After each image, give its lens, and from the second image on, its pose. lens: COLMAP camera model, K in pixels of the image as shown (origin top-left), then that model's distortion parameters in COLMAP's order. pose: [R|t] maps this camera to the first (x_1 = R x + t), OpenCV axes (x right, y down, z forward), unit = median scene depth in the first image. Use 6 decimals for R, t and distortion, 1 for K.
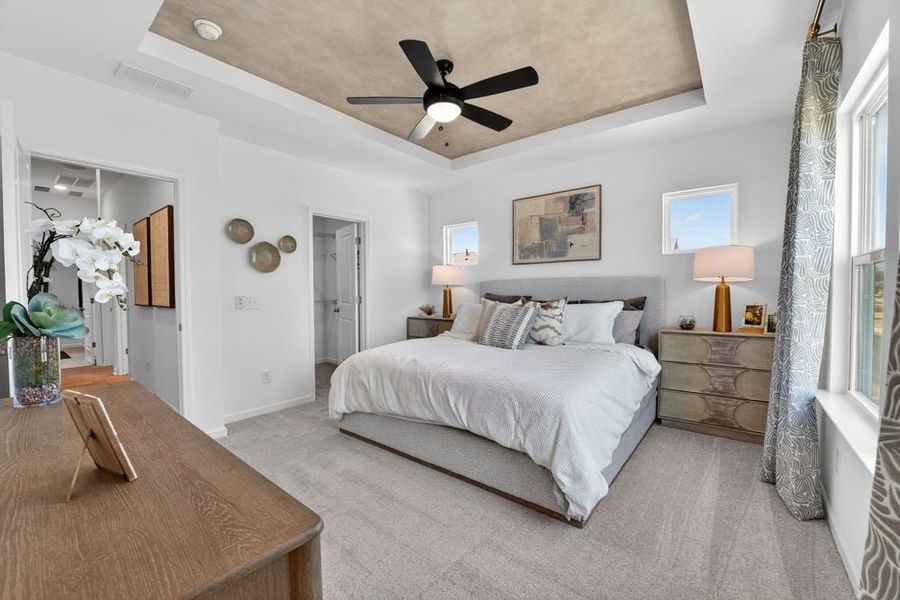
lens RADIAL K [[369.4, 0, 450.0], [0, 369.4, 300.0], [0, 0, 1]] dist [-0.015683, 0.000096]
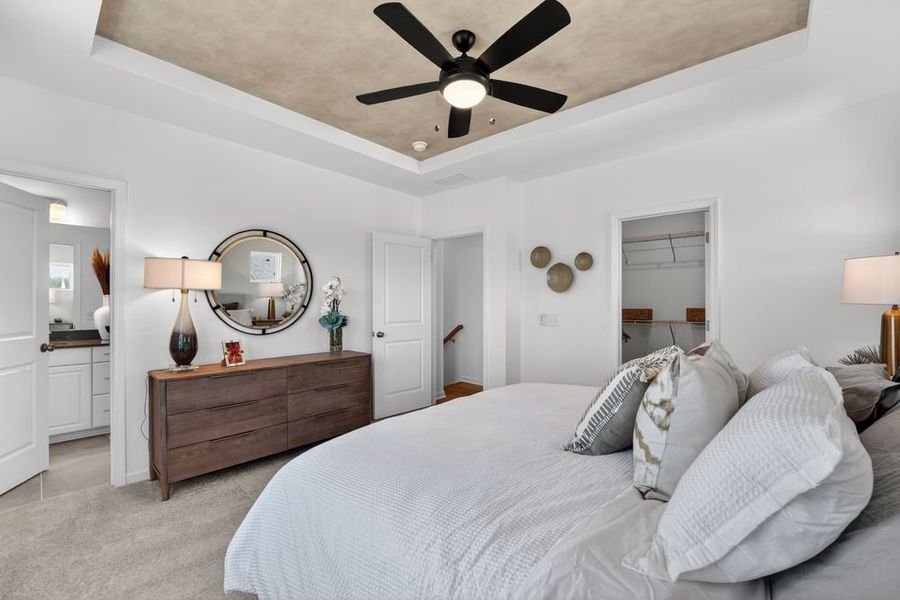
lens RADIAL K [[369.4, 0, 450.0], [0, 369.4, 300.0], [0, 0, 1]] dist [-0.015683, 0.000096]
pose [[-0.047132, -0.002421, -0.998886, 0.588557], [-0.030085, 0.999547, -0.001003, -0.042656], [0.998436, 0.030004, -0.047183, 0.768779]]
